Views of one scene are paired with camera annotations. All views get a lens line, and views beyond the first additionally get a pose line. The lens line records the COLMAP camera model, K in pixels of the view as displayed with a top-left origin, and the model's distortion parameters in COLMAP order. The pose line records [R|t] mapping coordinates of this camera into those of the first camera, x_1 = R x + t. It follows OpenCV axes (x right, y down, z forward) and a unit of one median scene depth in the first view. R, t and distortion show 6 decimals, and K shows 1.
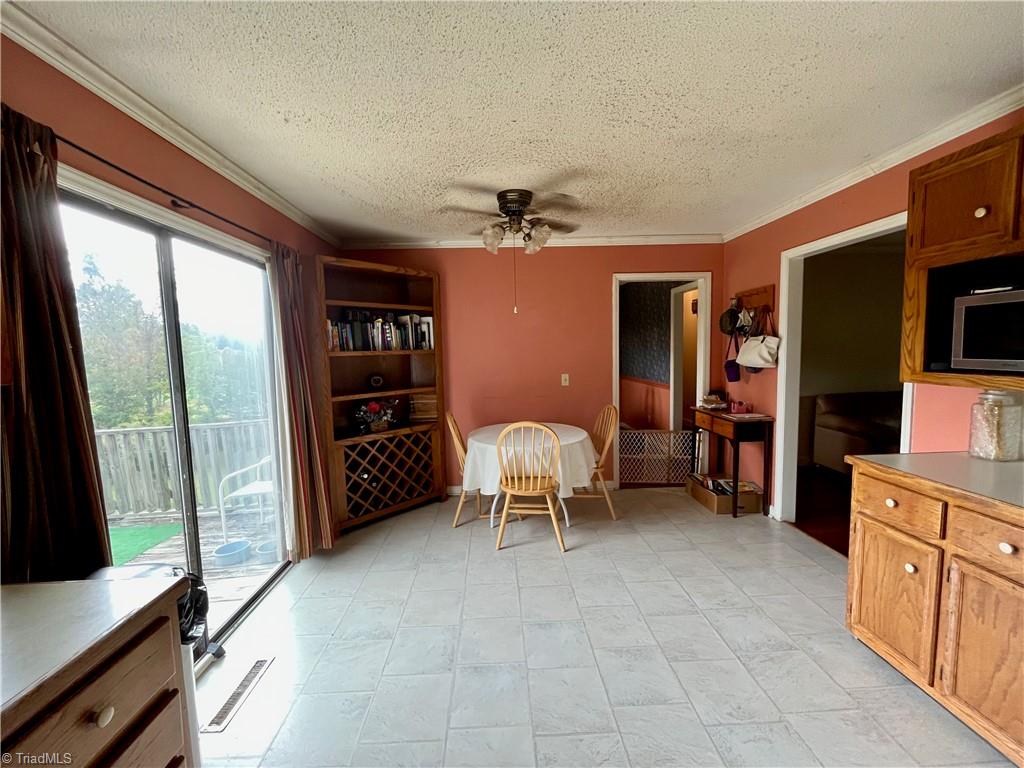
lens RADIAL K [[418.4, 0, 506.3], [0, 418.4, 384.2], [0, 0, 1]] dist [0.000390, 0.000056]
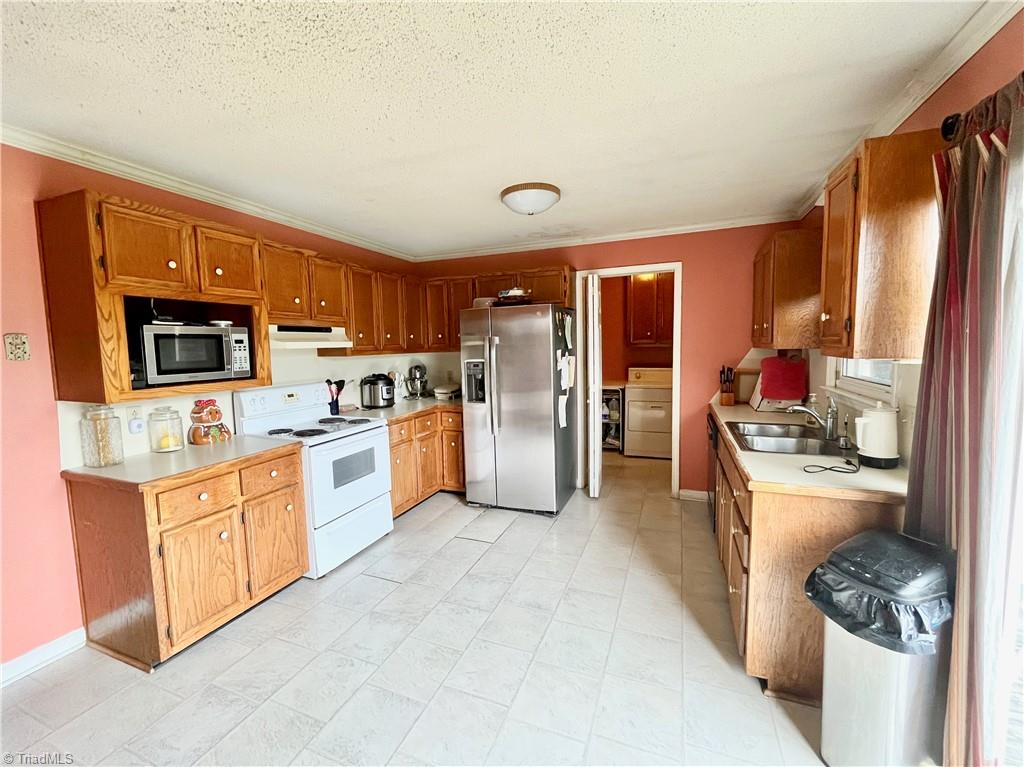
lens RADIAL K [[418.4, 0, 506.3], [0, 418.4, 383.7], [0, 0, 1]] dist [0.000390, 0.000056]
pose [[-0.912932, 0.011728, 0.407943, -0.327183], [0.081308, 0.984775, 0.153645, -0.134089], [-0.399930, 0.173437, -0.899986, 1.588886]]
